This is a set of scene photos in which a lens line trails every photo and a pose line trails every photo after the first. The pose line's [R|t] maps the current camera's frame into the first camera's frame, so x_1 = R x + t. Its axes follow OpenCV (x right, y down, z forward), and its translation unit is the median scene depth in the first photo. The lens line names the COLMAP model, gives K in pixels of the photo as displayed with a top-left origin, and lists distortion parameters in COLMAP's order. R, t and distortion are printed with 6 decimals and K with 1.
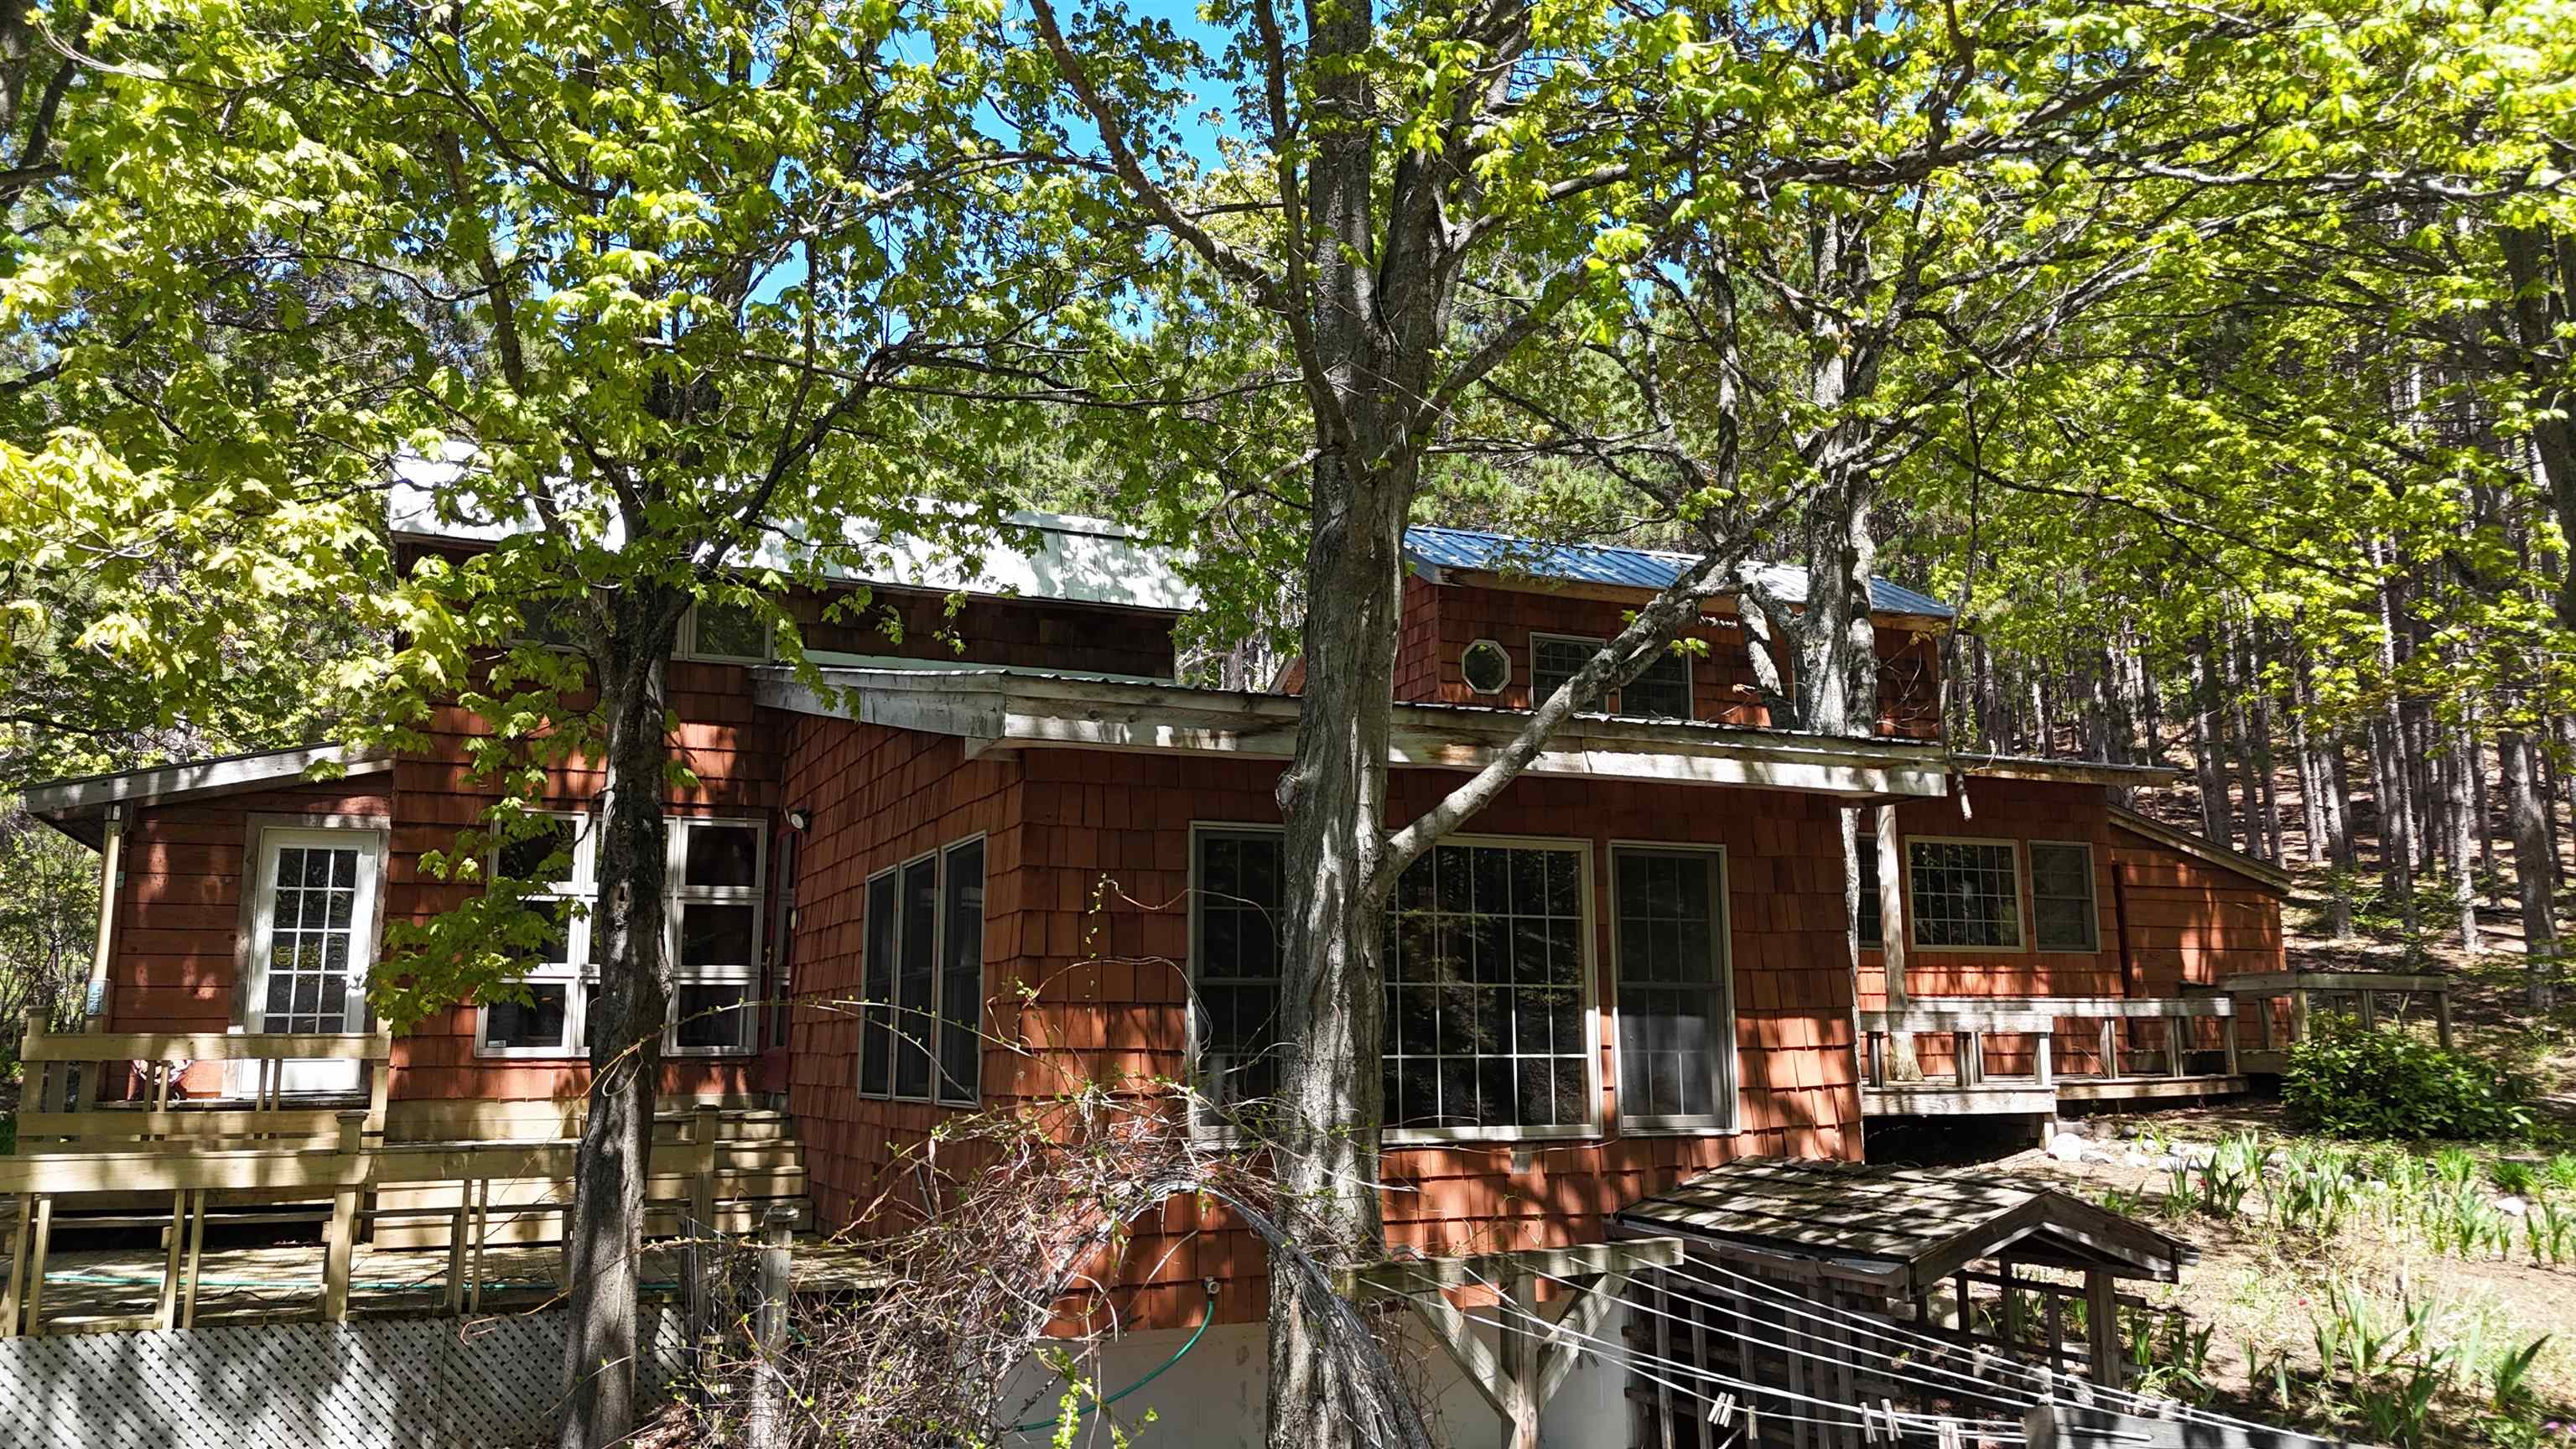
lens RADIAL K [[1828.0, 0, 1288.0], [0, 1828.0, 724.5], [0, 0, 1]] dist [0.117271, -0.188679]
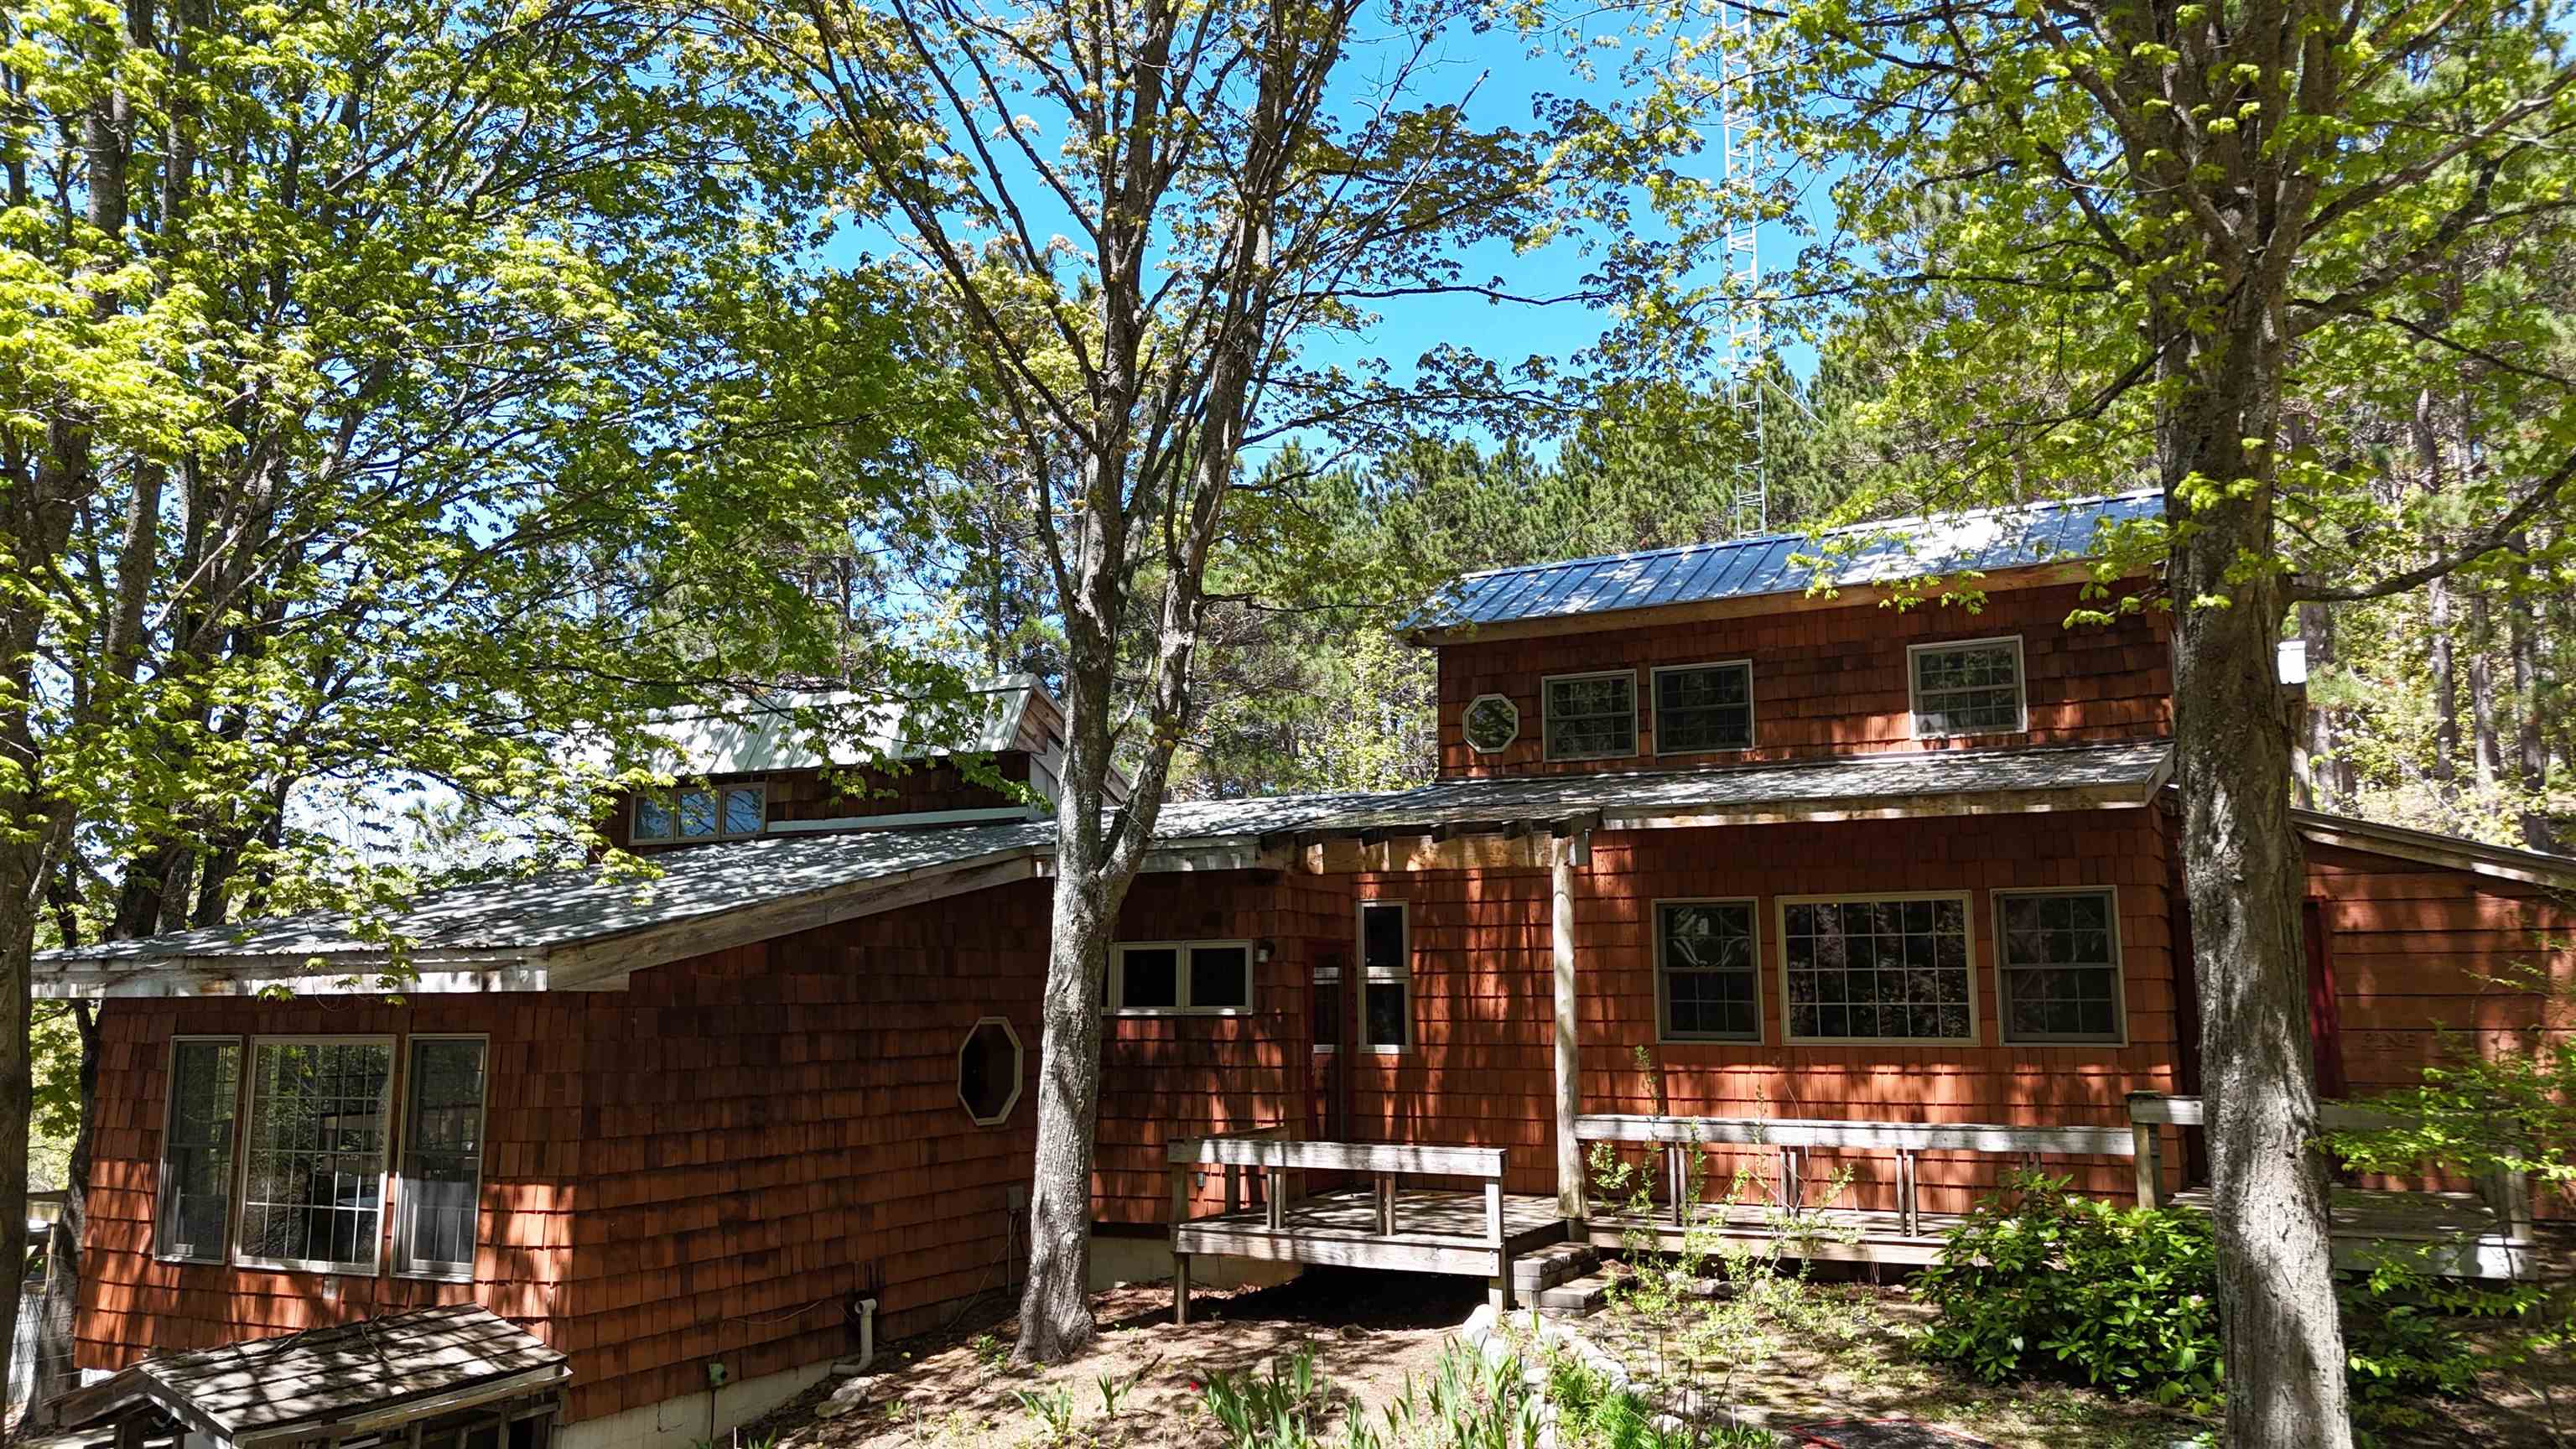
lens RADIAL K [[1900.1, 0, 1299.0], [0, 1900.1, 704.2], [0, 0, 1]] dist [0.065344, -0.061862]
pose [[0.656091, -0.117668, -0.745452, 1.563092], [0.128726, 0.990744, -0.043092, -0.024074], [0.743622, -0.067687, 0.665165, 0.603770]]
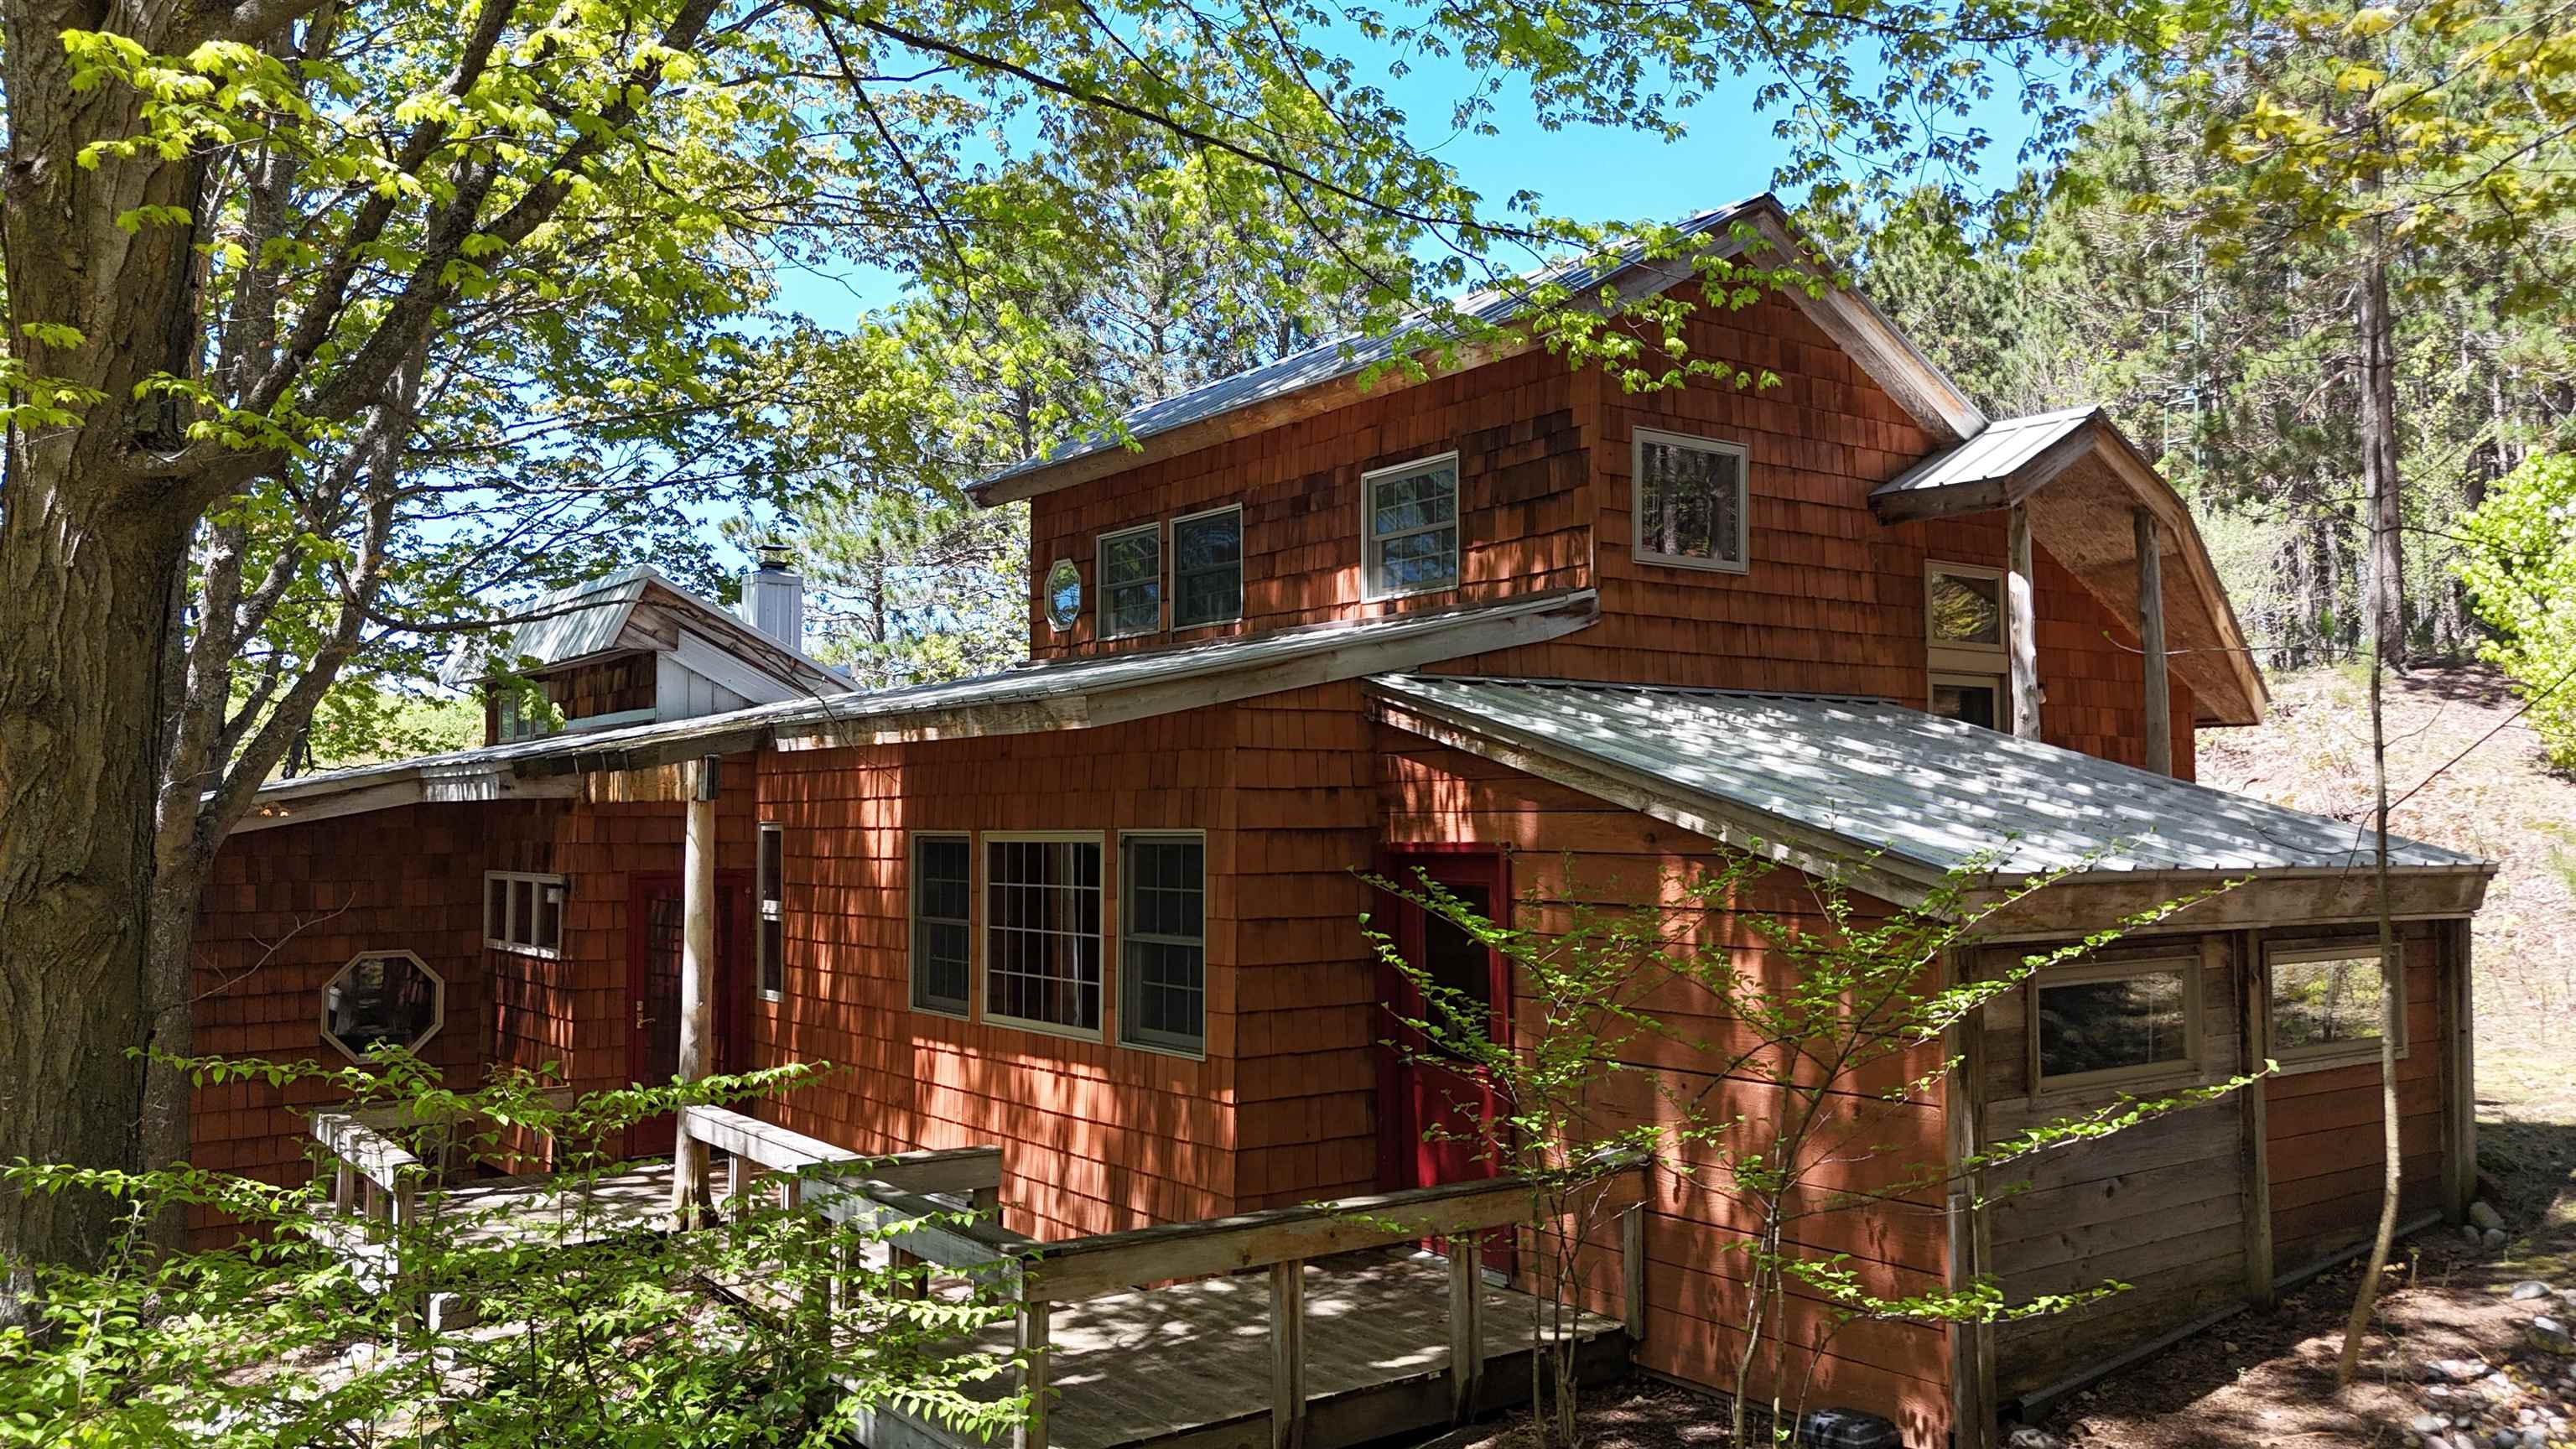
lens RADIAL K [[1900.1, 0, 1299.0], [0, 1900.1, 704.2], [0, 0, 1]] dist [0.065344, -0.061862]
pose [[0.289771, -0.057364, -0.955375, 1.843534], [0.166073, 0.986074, -0.008836, 0.077794], [0.942577, -0.156102, 0.295263, 1.755201]]
